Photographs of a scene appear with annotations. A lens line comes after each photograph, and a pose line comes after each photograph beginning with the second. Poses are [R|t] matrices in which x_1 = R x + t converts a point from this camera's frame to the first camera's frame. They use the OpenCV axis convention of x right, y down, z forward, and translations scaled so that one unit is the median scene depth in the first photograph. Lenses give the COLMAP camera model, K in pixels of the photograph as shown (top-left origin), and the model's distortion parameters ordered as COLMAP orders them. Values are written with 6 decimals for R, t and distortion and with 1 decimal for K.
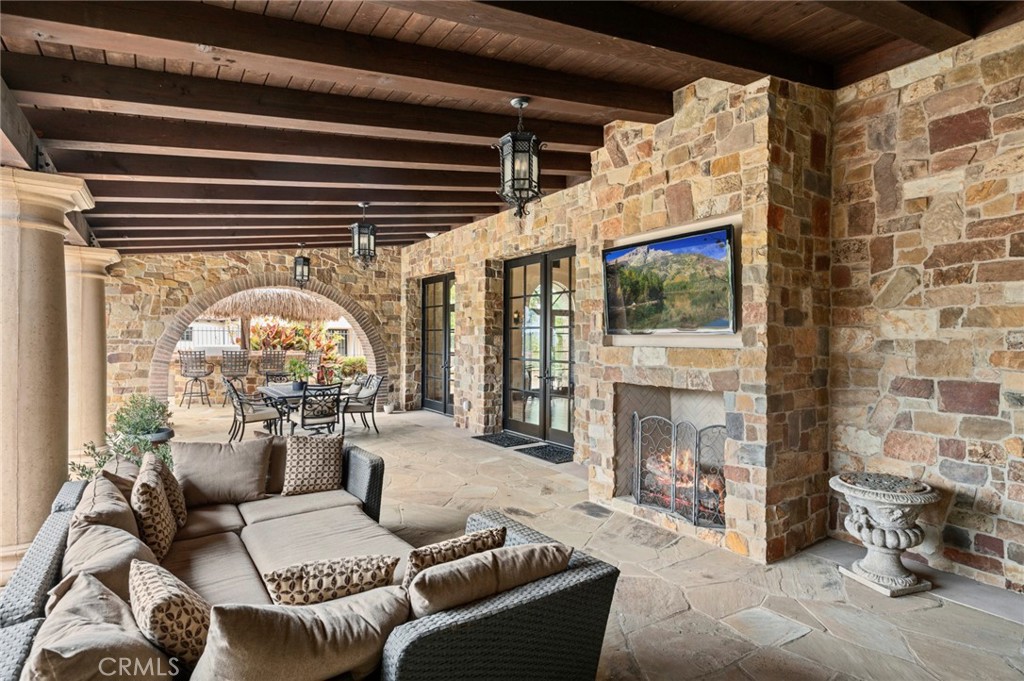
lens RADIAL K [[524.8, 0, 513.9], [0, 524.8, 340.7], [0, 0, 1]] dist [0.000019, -0.000120]
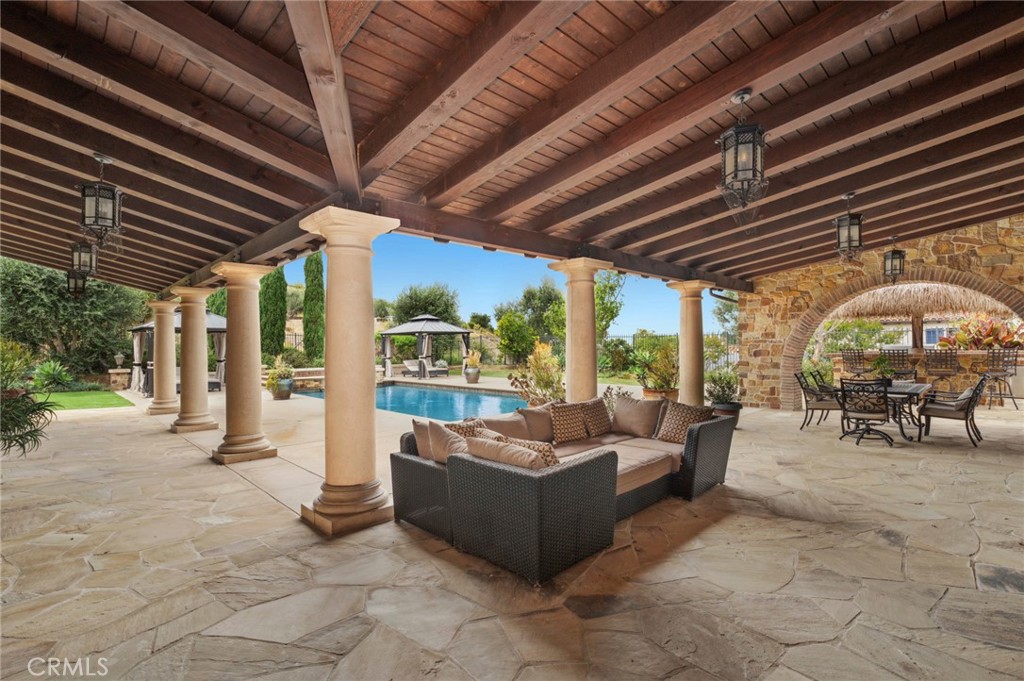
lens RADIAL K [[480.1, 0, 513.3], [0, 480.1, 344.5], [0, 0, 1]] dist [-0.000102, -0.000065]
pose [[0.156009, -0.013118, -0.987668, 0.367229], [0.012308, 0.999860, -0.011336, 0.015726], [0.987679, -0.010388, 0.156149, 0.168401]]
